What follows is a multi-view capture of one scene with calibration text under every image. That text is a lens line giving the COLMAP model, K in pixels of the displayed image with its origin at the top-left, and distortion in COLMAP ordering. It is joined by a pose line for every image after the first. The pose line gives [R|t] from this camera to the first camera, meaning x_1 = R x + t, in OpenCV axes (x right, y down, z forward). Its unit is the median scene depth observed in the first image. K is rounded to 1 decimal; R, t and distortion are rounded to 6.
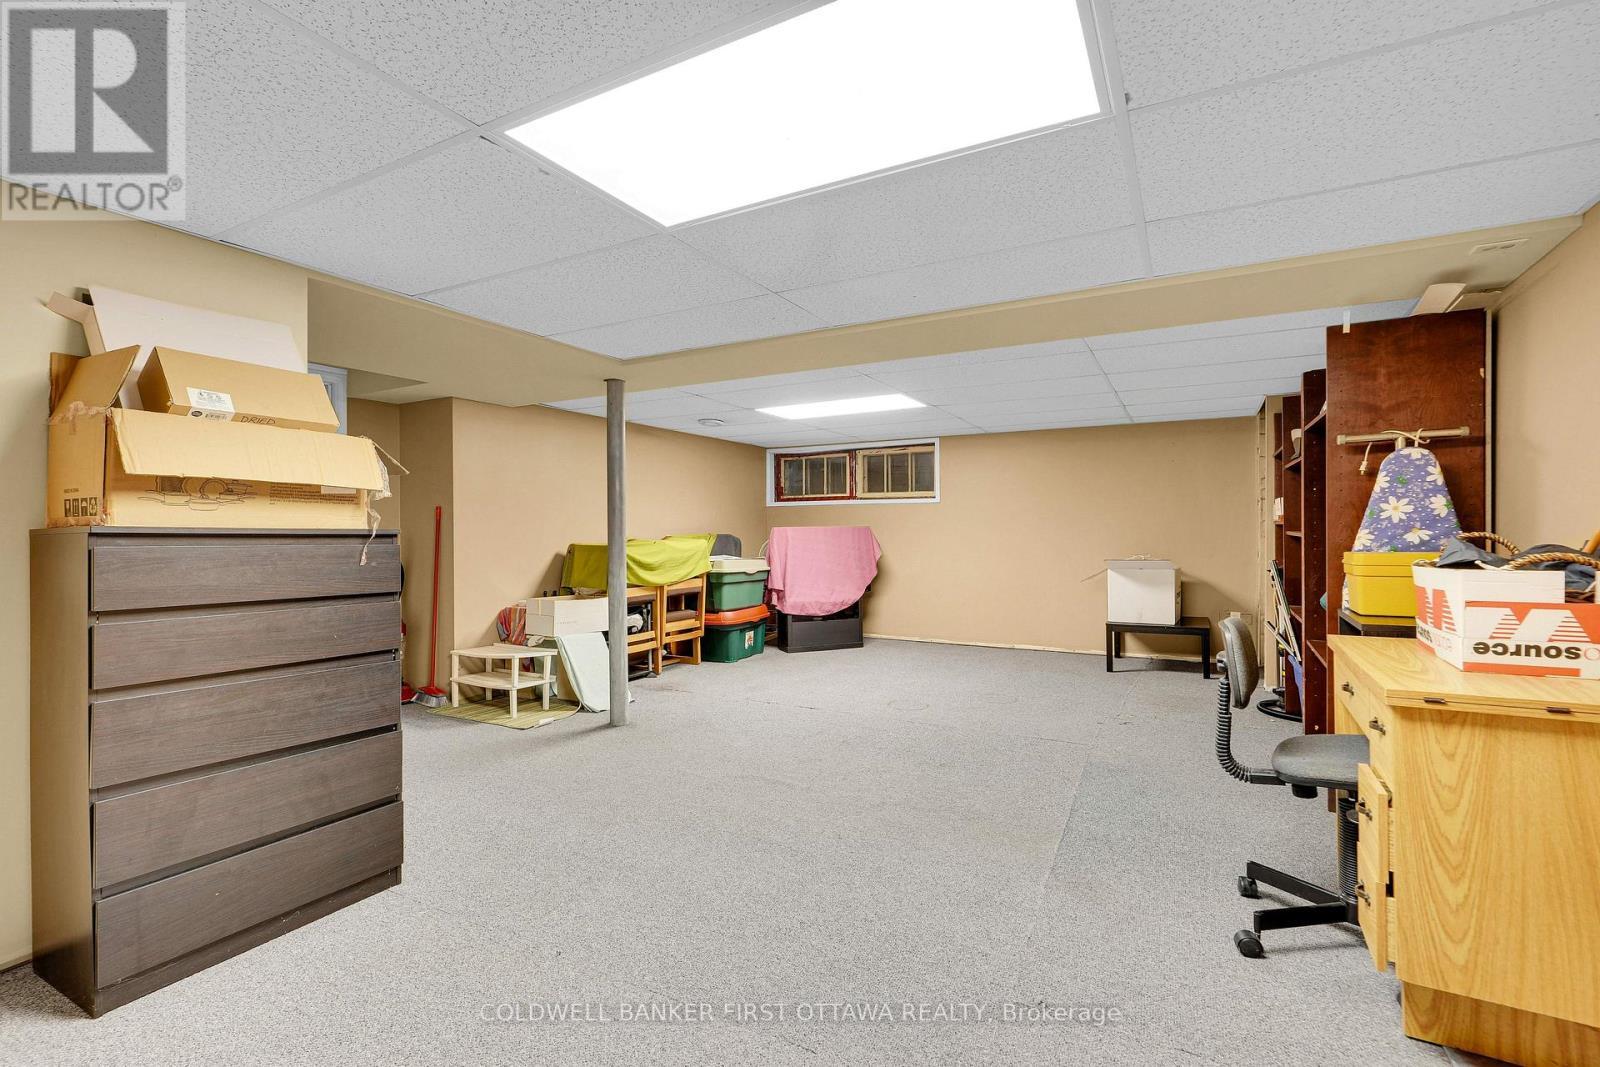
lens RADIAL K [[709.8, 0, 796.3], [0, 709.8, 525.5], [0, 0, 1]] dist [-0.001765, -0.000035]
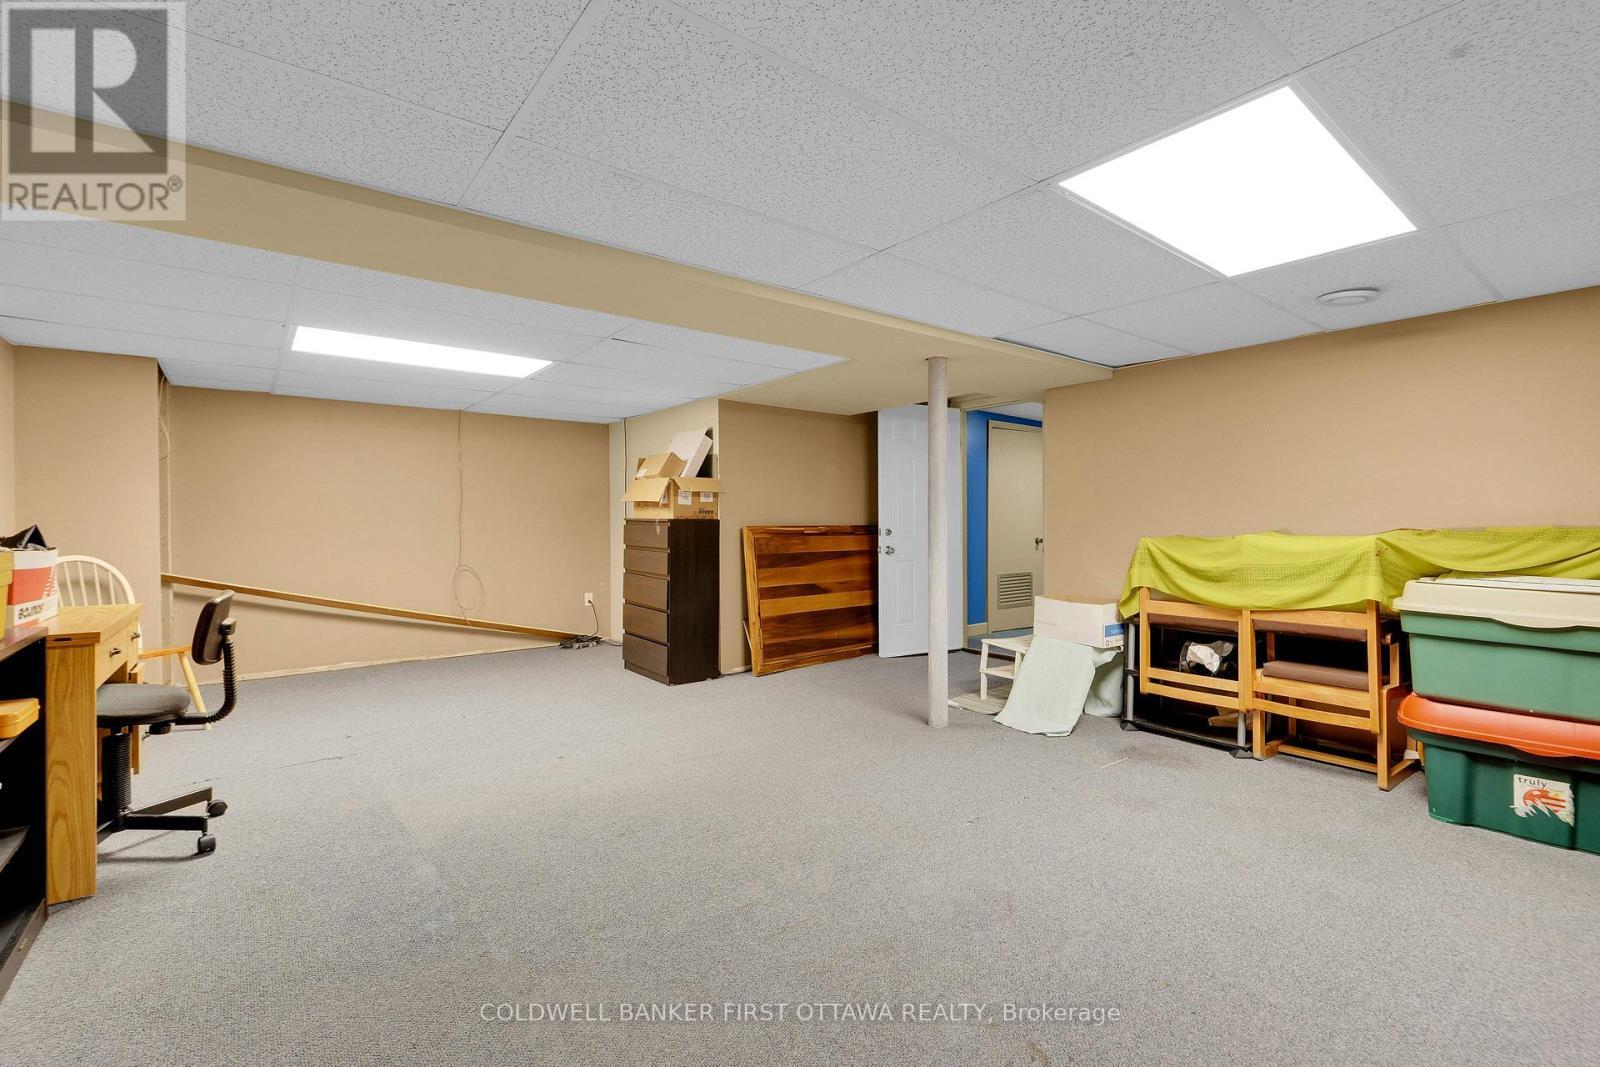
lens RADIAL K [[709.8, 0, 796.3], [0, 709.8, 525.5], [0, 0, 1]] dist [-0.001765, -0.000035]
pose [[-0.391877, 0.006250, -0.919996, 0.493483], [0.005228, 0.999976, 0.004567, 0.009600], [0.920003, -0.003020, -0.391900, 0.872389]]
